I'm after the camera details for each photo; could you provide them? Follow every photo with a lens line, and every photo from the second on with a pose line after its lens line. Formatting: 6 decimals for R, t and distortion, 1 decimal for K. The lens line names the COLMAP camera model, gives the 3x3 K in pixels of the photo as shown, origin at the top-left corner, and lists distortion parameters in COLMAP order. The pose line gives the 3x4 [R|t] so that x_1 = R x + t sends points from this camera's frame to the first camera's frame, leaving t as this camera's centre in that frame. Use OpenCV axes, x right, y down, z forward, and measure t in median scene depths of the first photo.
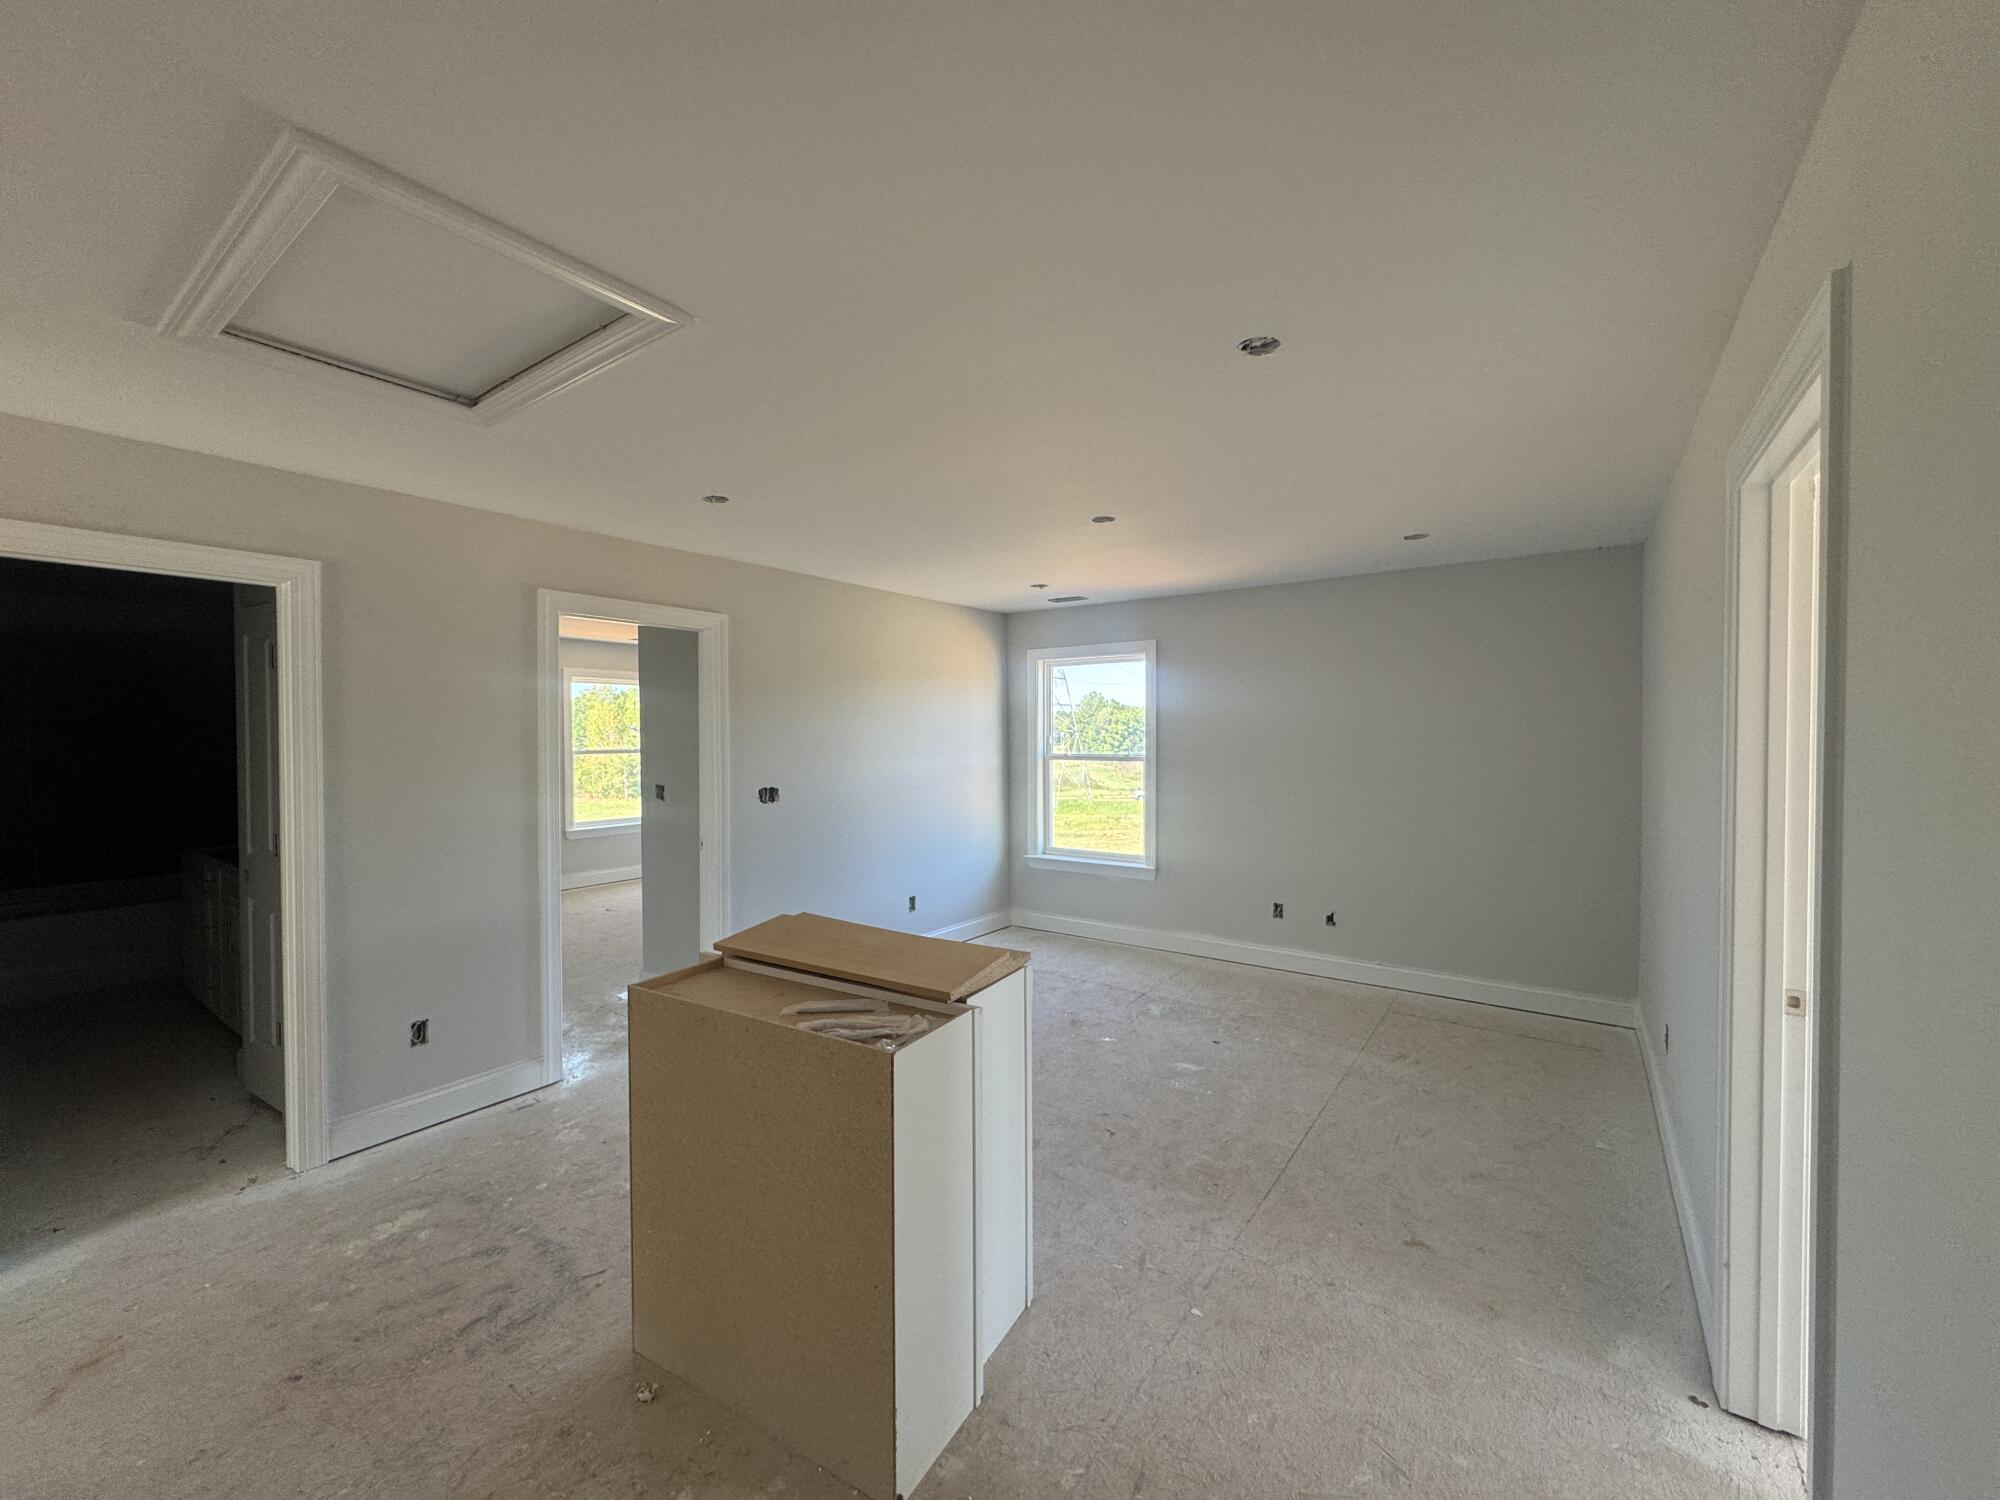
lens RADIAL K [[799.5, 0, 998.4], [0, 799.5, 745.9], [0, 0, 1]] dist [-0.002111, 0.000247]
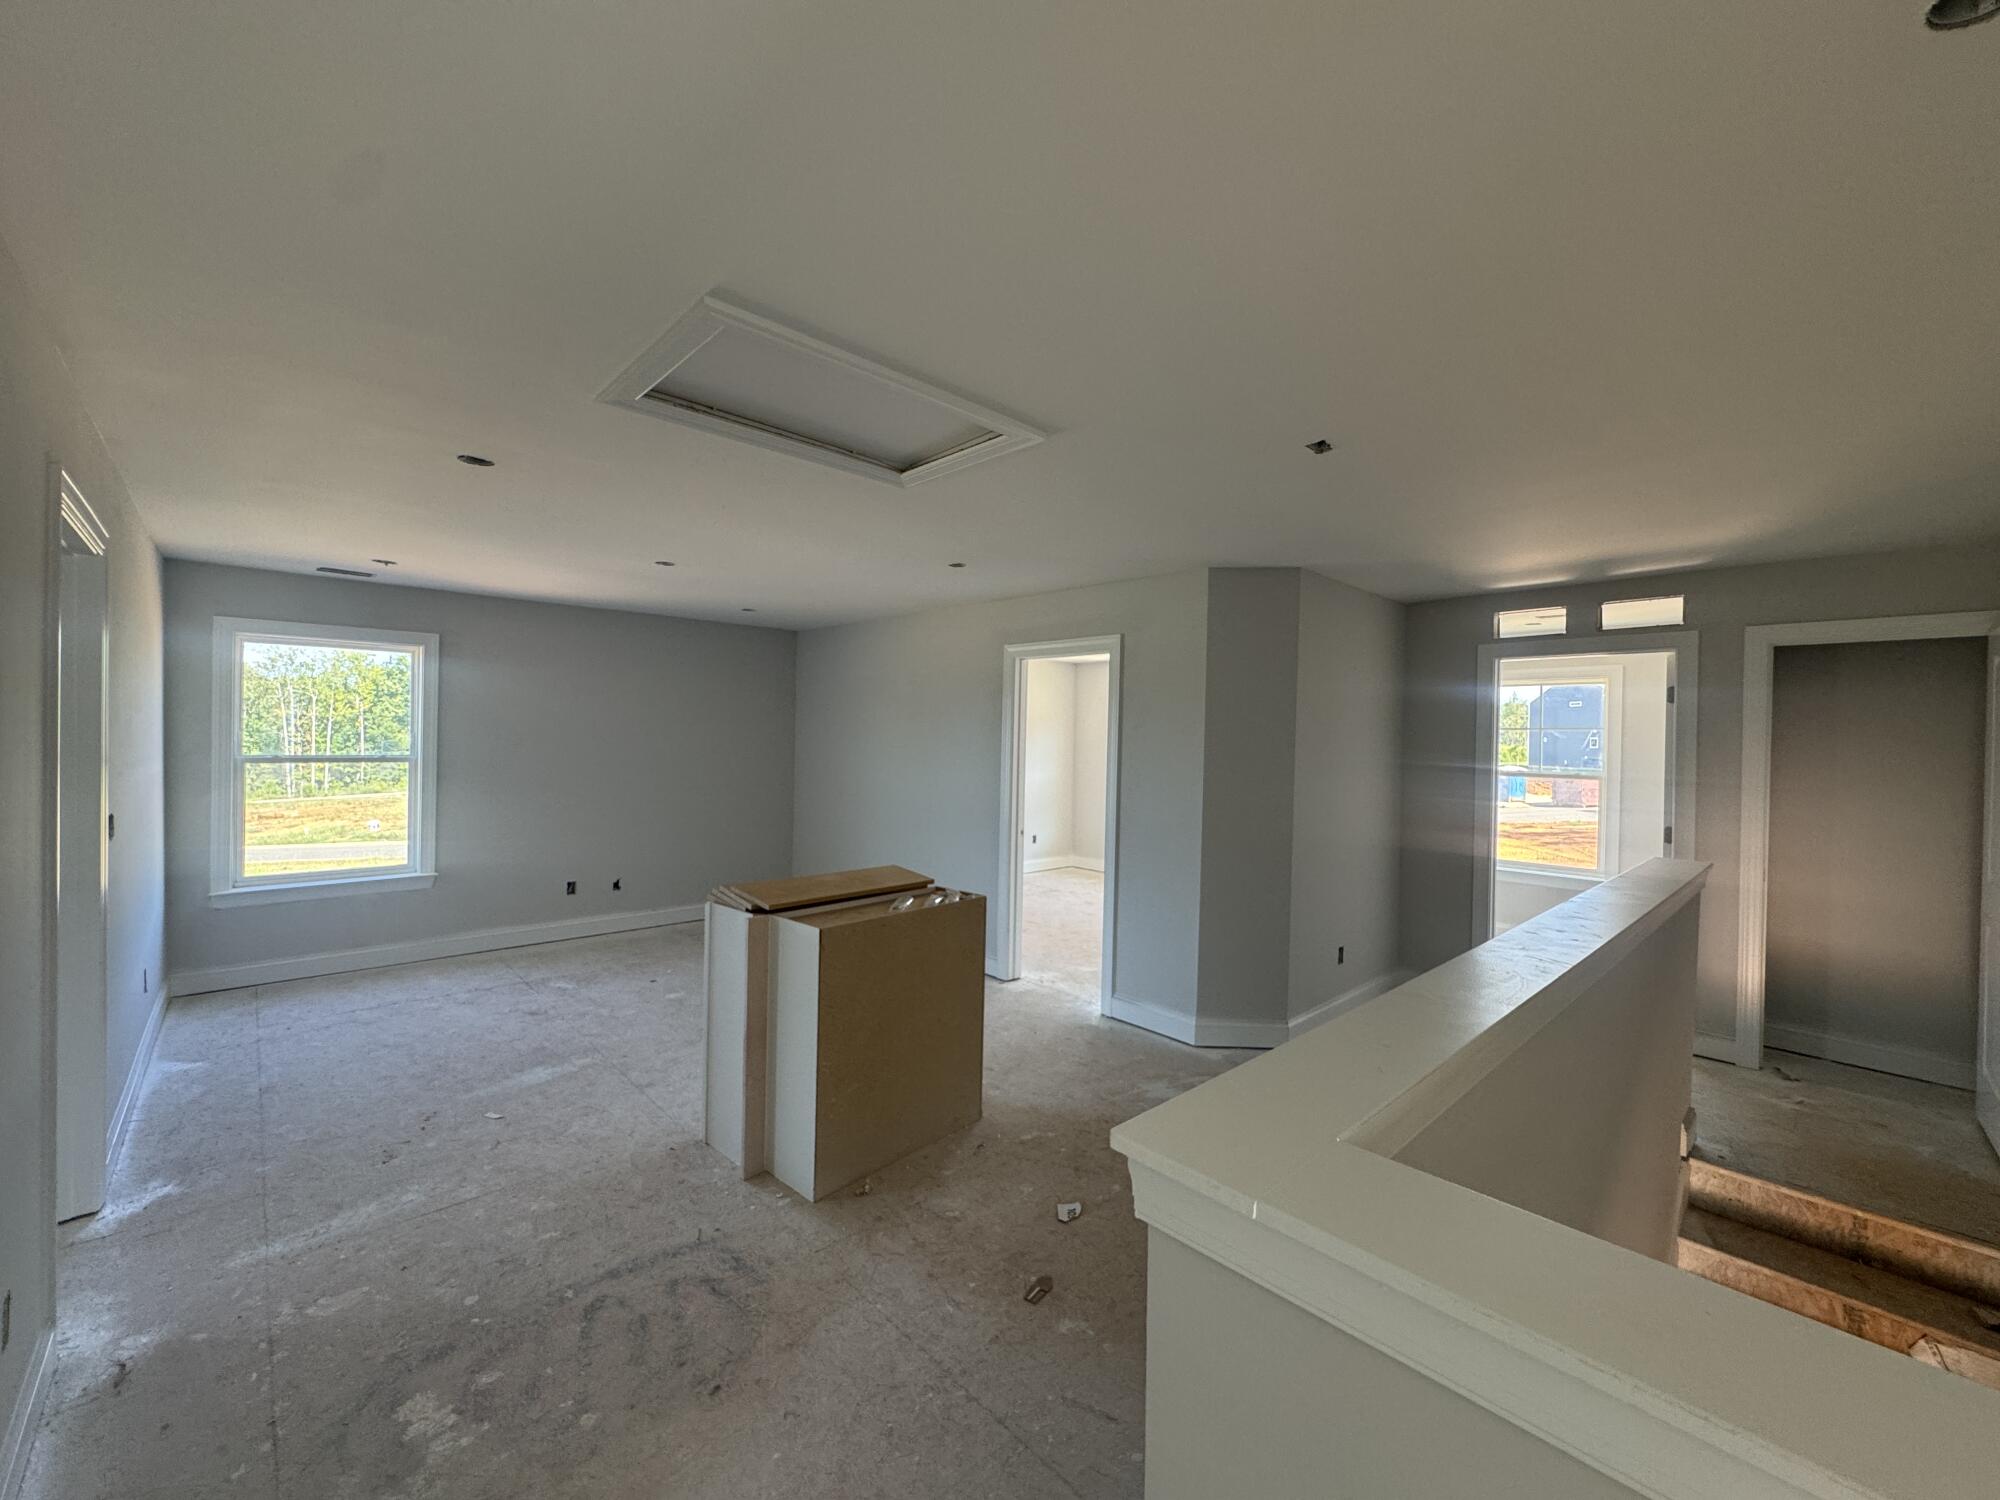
lens RADIAL K [[799.5, 0, 998.4], [0, 799.5, 745.9], [0, 0, 1]] dist [-0.002111, 0.000247]
pose [[0.188794, -0.001757, 0.982015, -0.672962], [-0.001557, 0.999997, 0.002089, -0.002847], [-0.982015, -0.001924, 0.188791, 0.177803]]
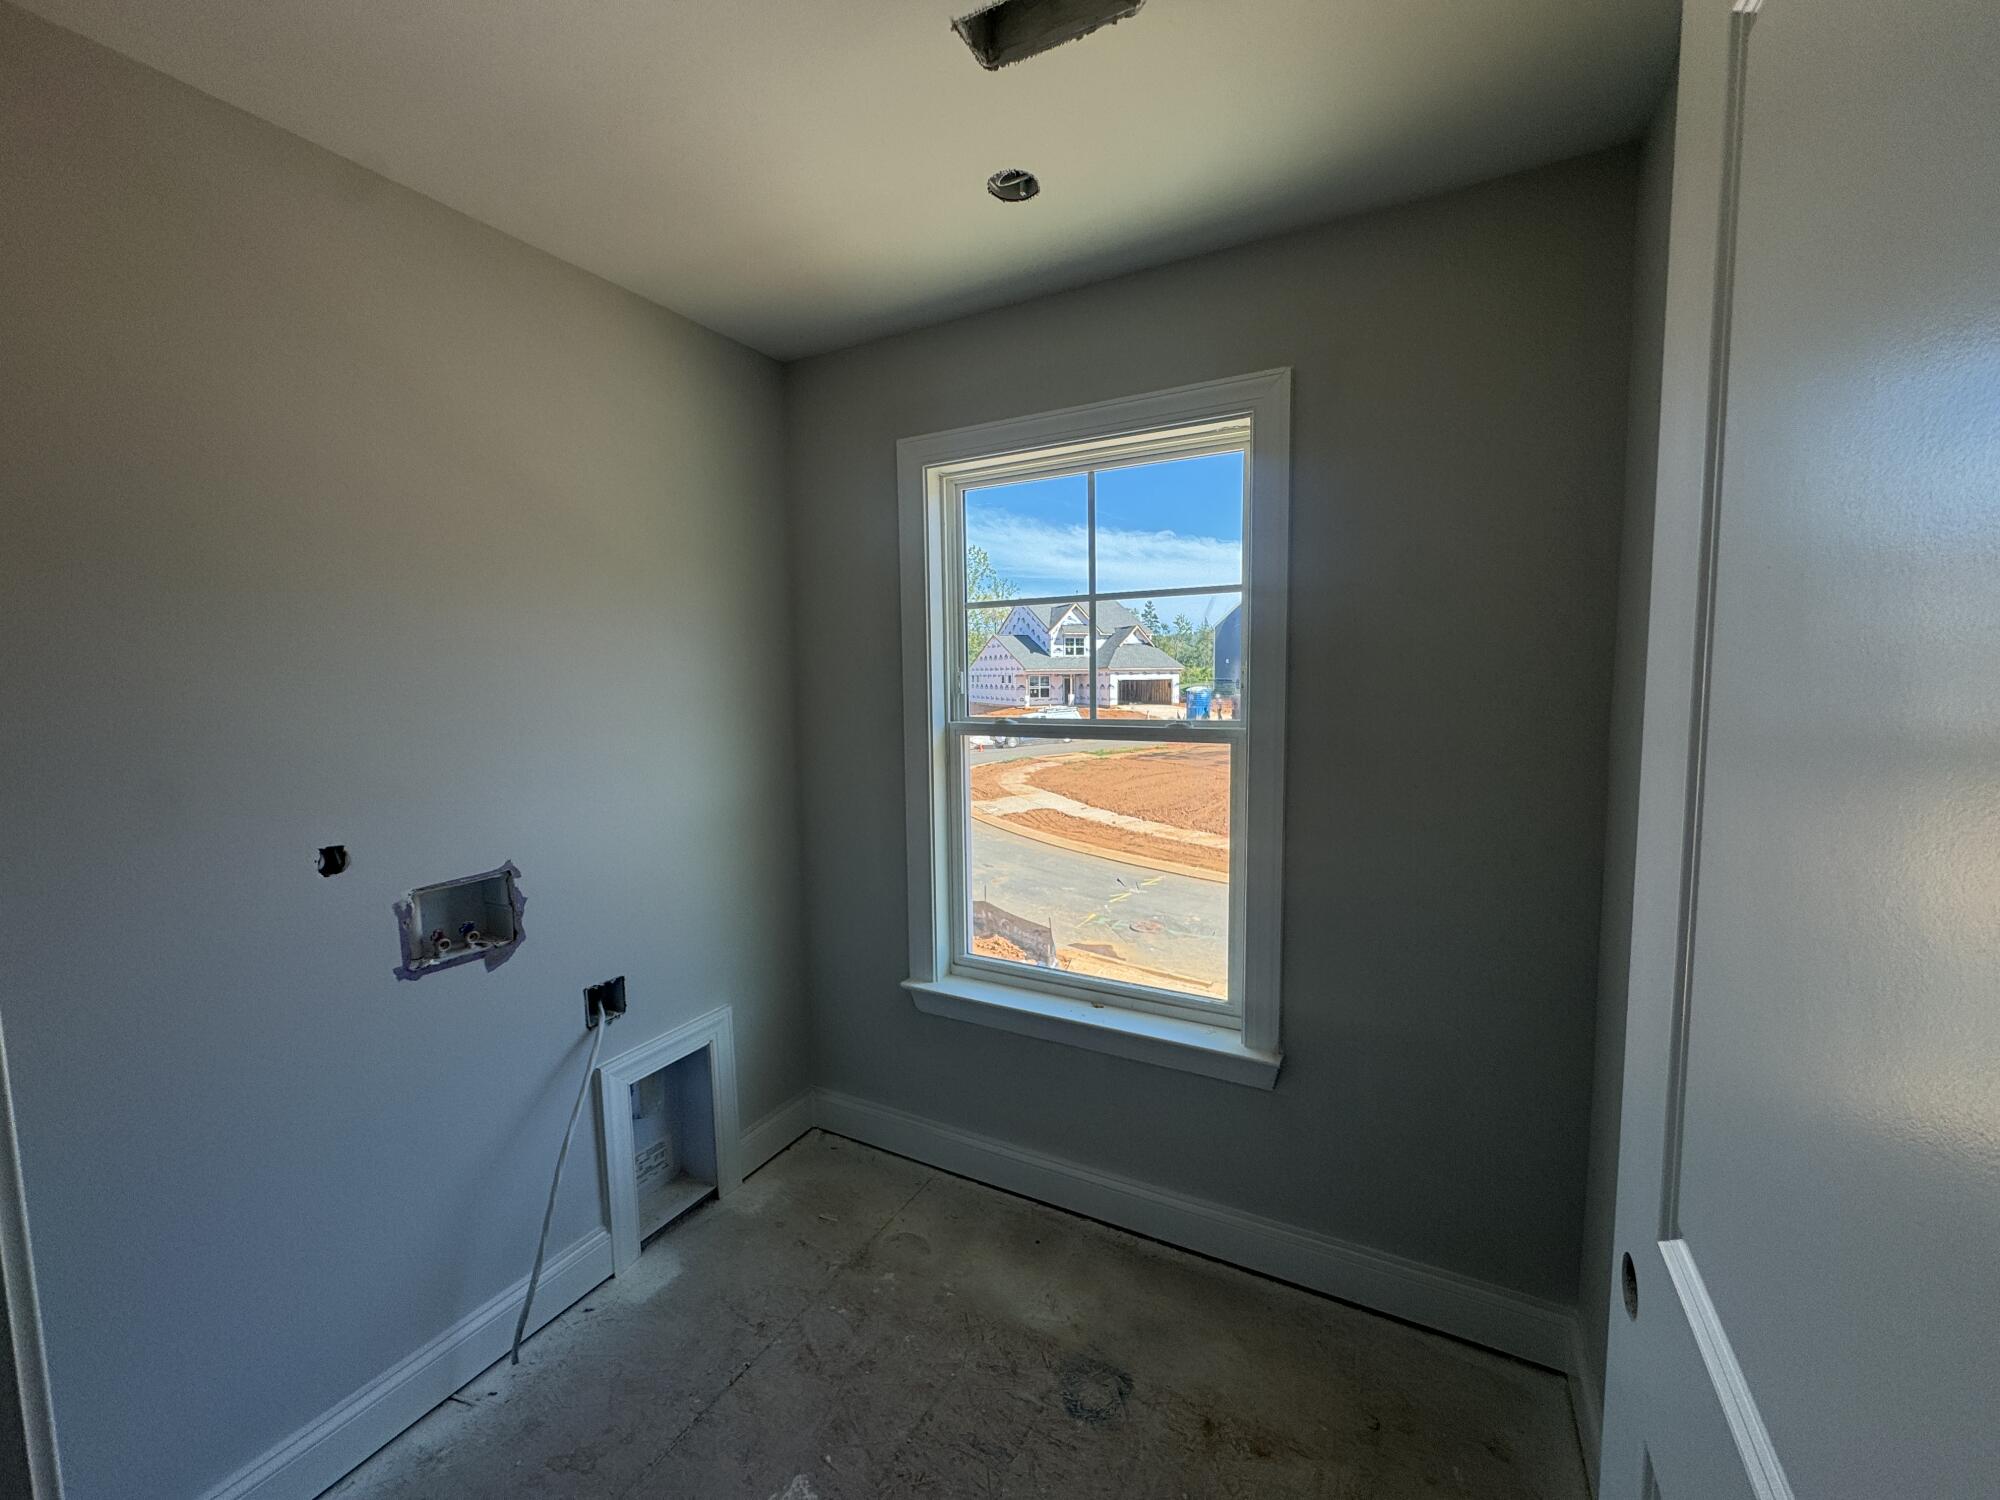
lens RADIAL K [[799.5, 0, 998.4], [0, 799.5, 745.9], [0, 0, 1]] dist [-0.002111, 0.000247]
pose [[0.992856, -0.020749, 0.117498, 0.044120], [0.012124, 0.997210, 0.073652, -0.007922], [-0.118699, -0.071701, 0.990338, 0.754700]]
